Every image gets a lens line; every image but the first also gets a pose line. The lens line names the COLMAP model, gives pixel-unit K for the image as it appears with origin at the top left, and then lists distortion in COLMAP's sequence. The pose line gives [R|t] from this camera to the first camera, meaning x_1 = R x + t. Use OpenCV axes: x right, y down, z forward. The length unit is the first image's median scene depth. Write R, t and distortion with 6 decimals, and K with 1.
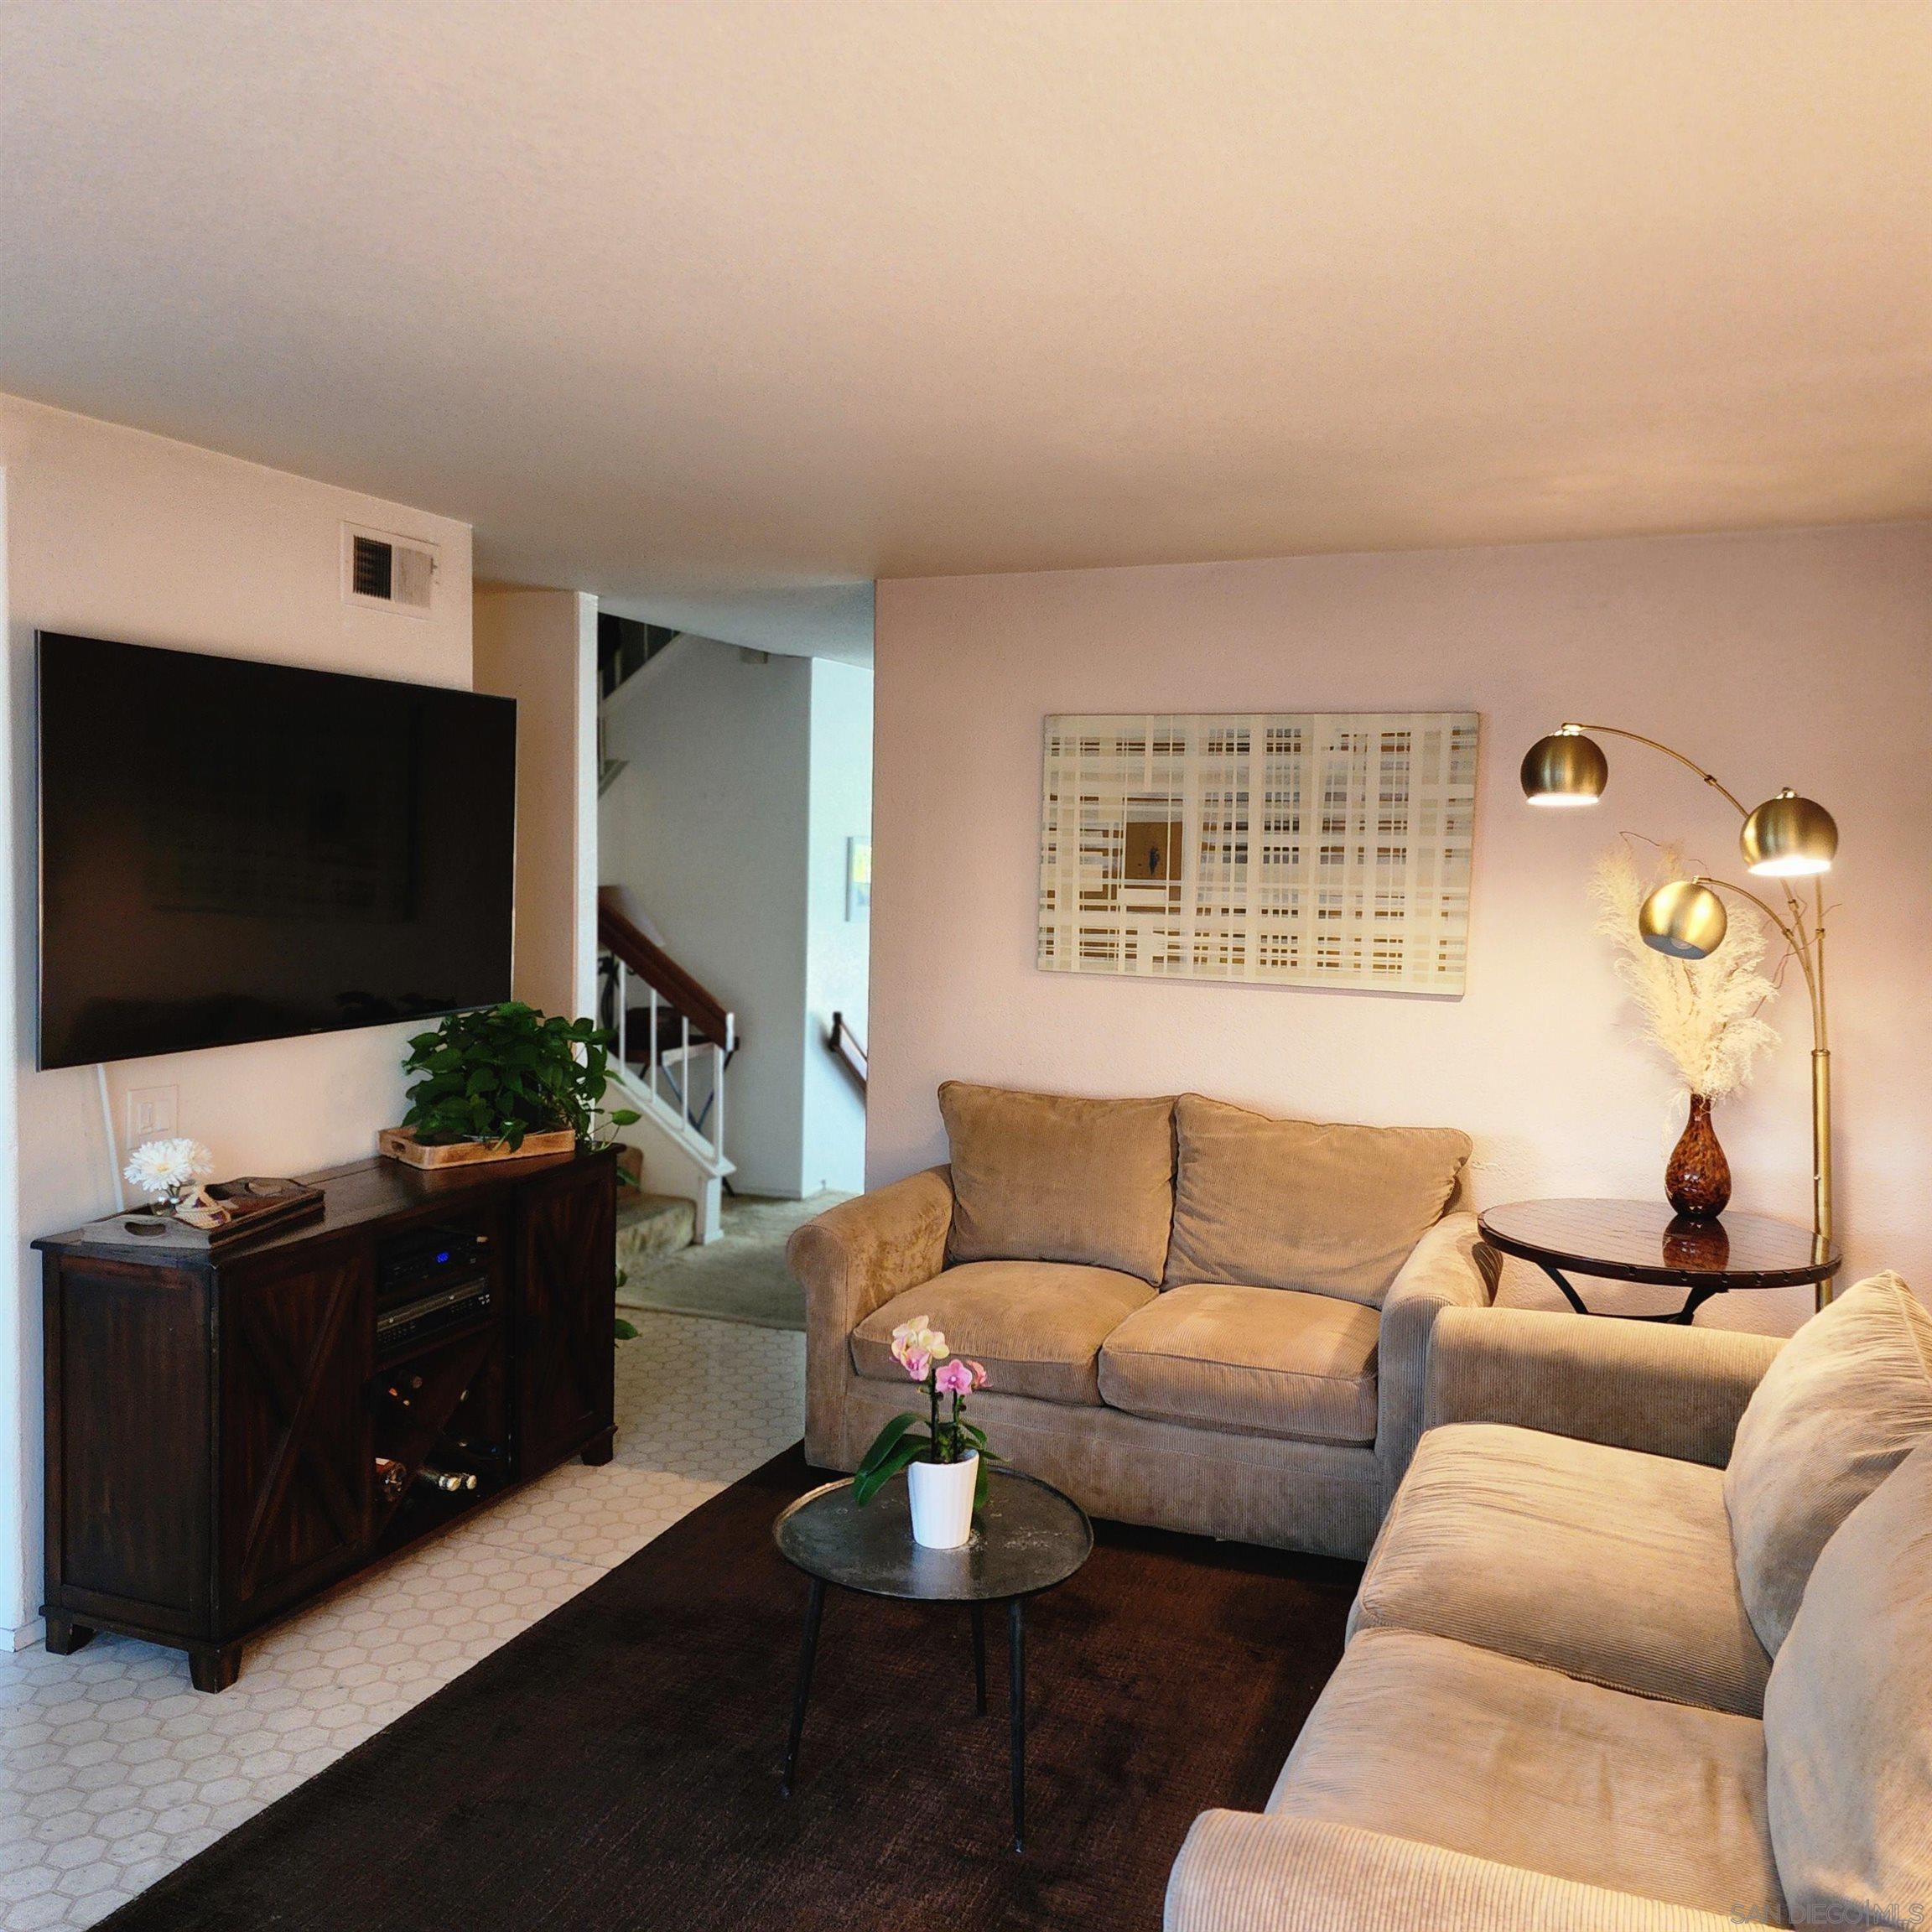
lens RADIAL K [[1687.1, 0, 955.3], [0, 1687.1, 956.5], [0, 0, 1]] dist [0.067018, -0.067678]
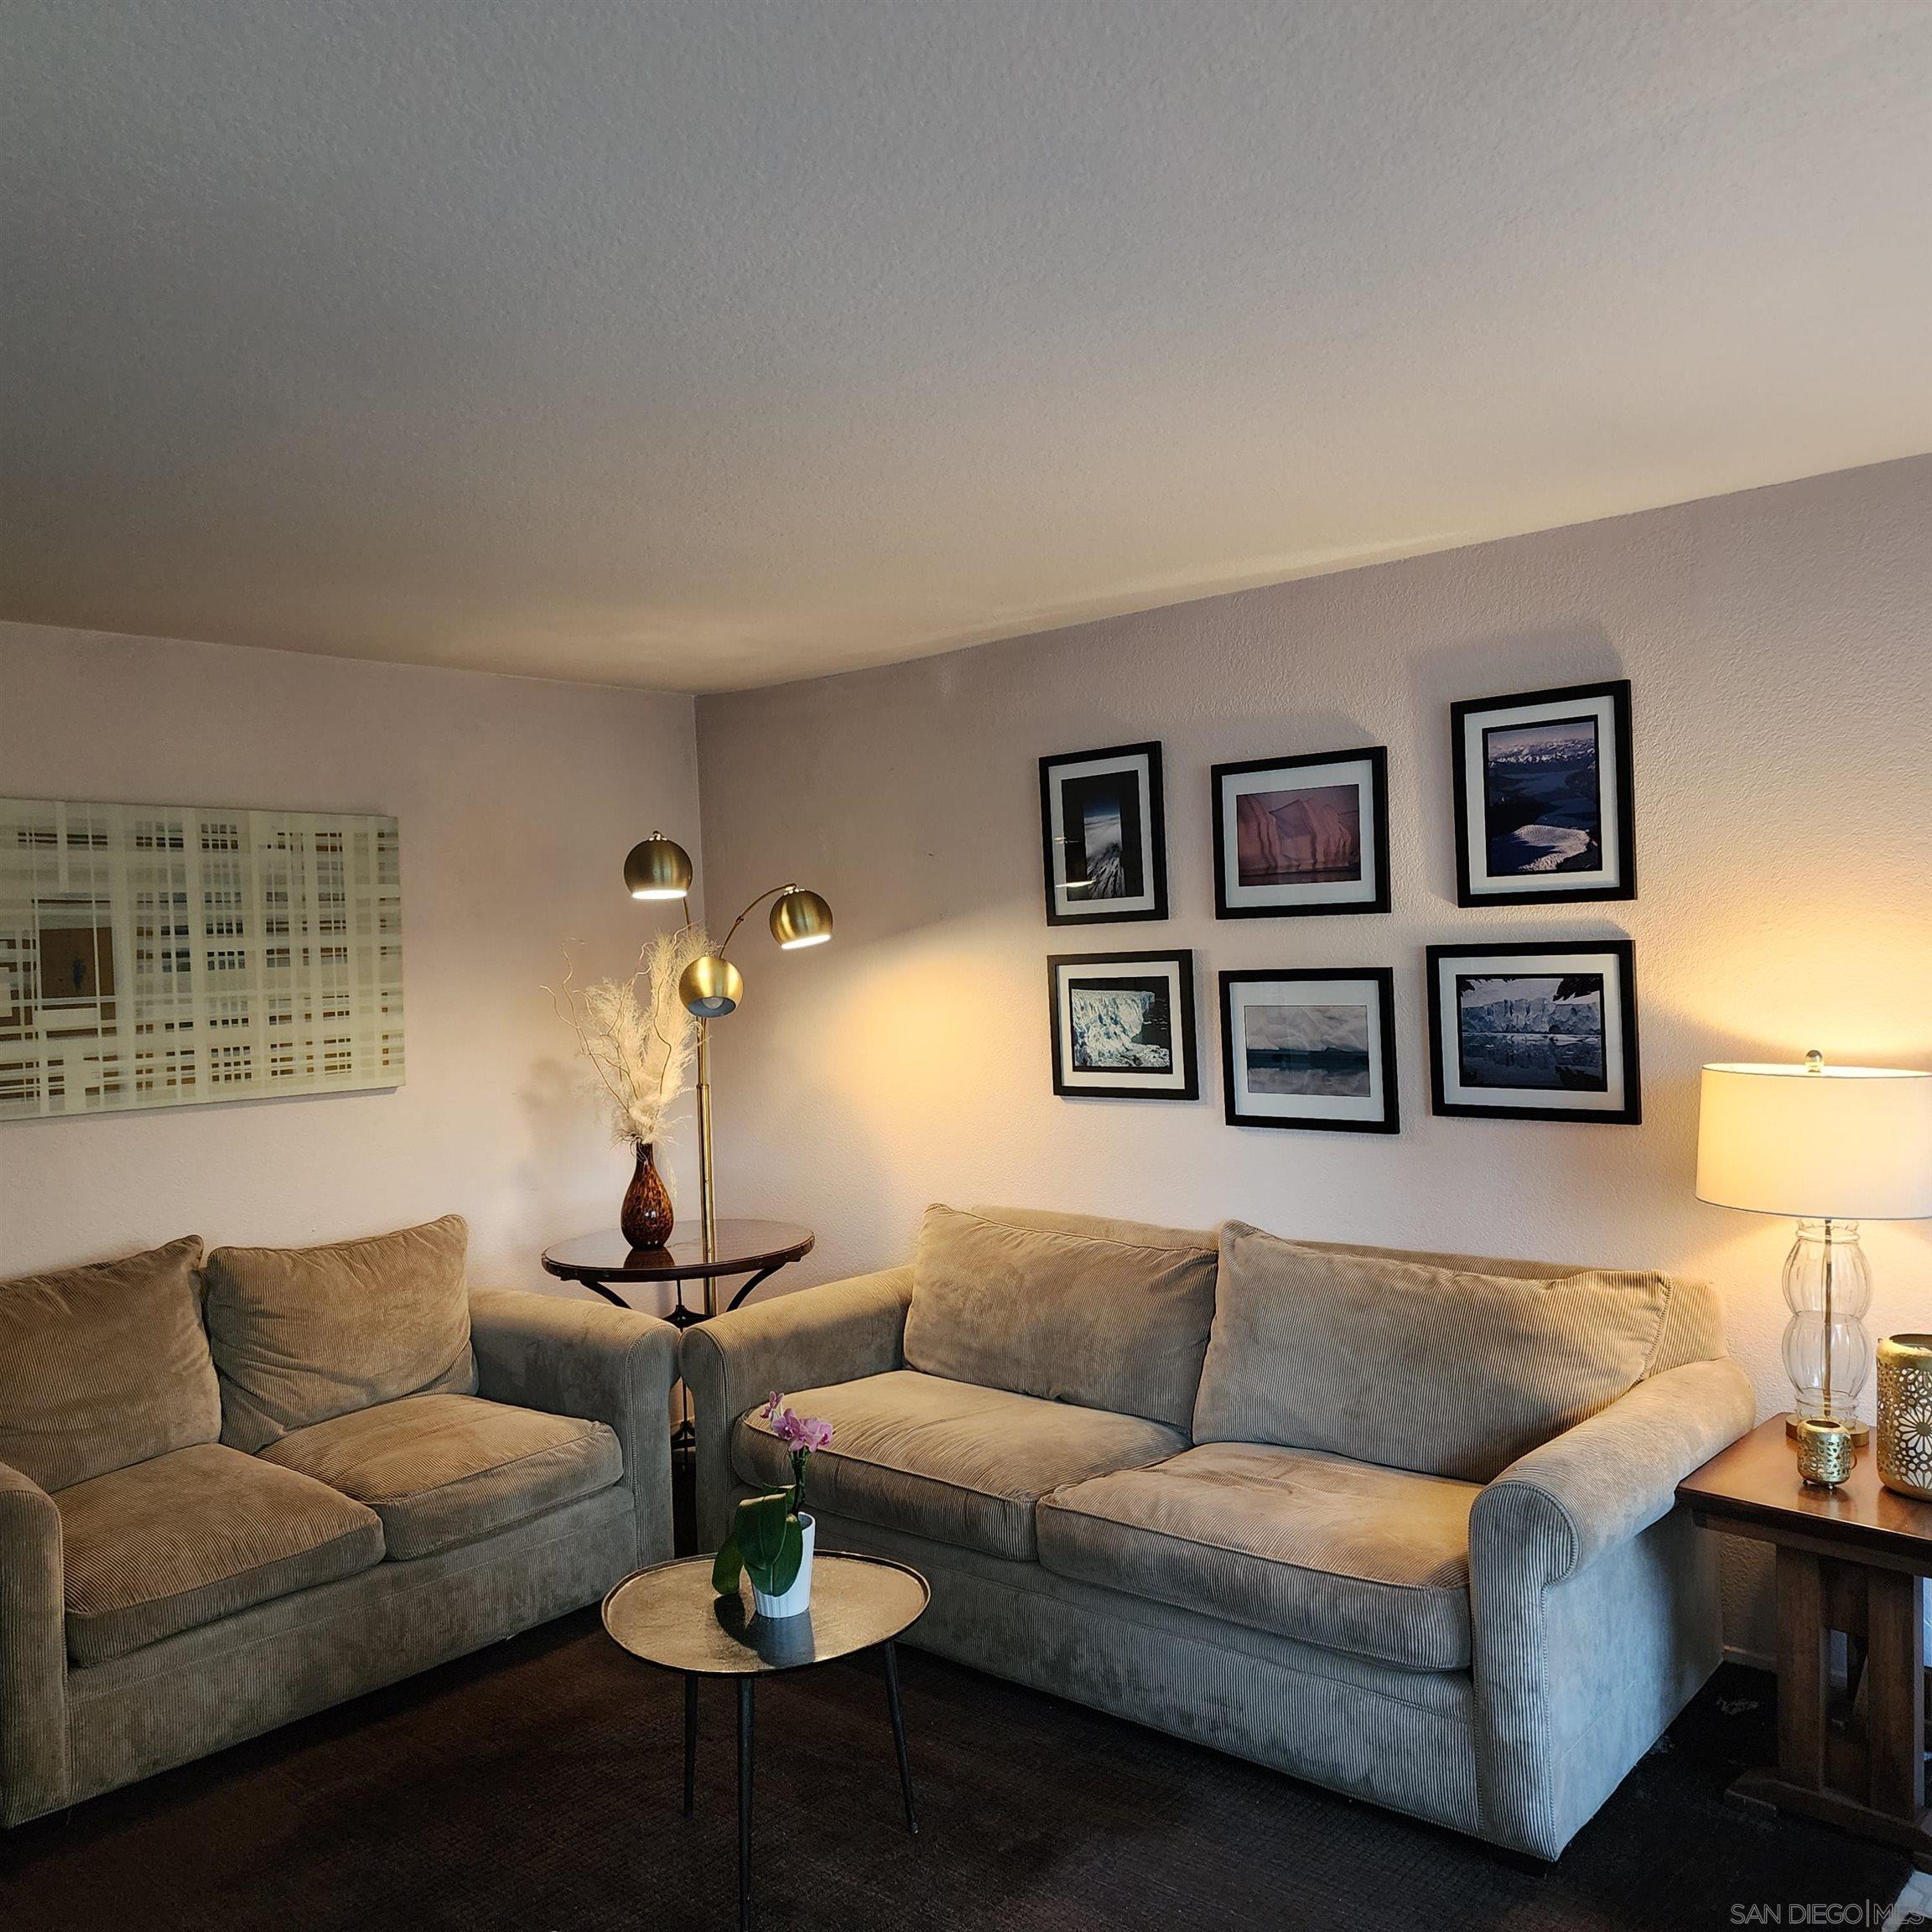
lens RADIAL K [[1687.1, 0, 954.4], [0, 1687.1, 972.1], [0, 0, 1]] dist [0.067018, -0.067678]
pose [[0.320644, -0.045846, 0.946090, -0.559789], [0.105128, 0.994379, 0.012556, -0.023458], [-0.941348, 0.095435, 0.323661, 0.326842]]
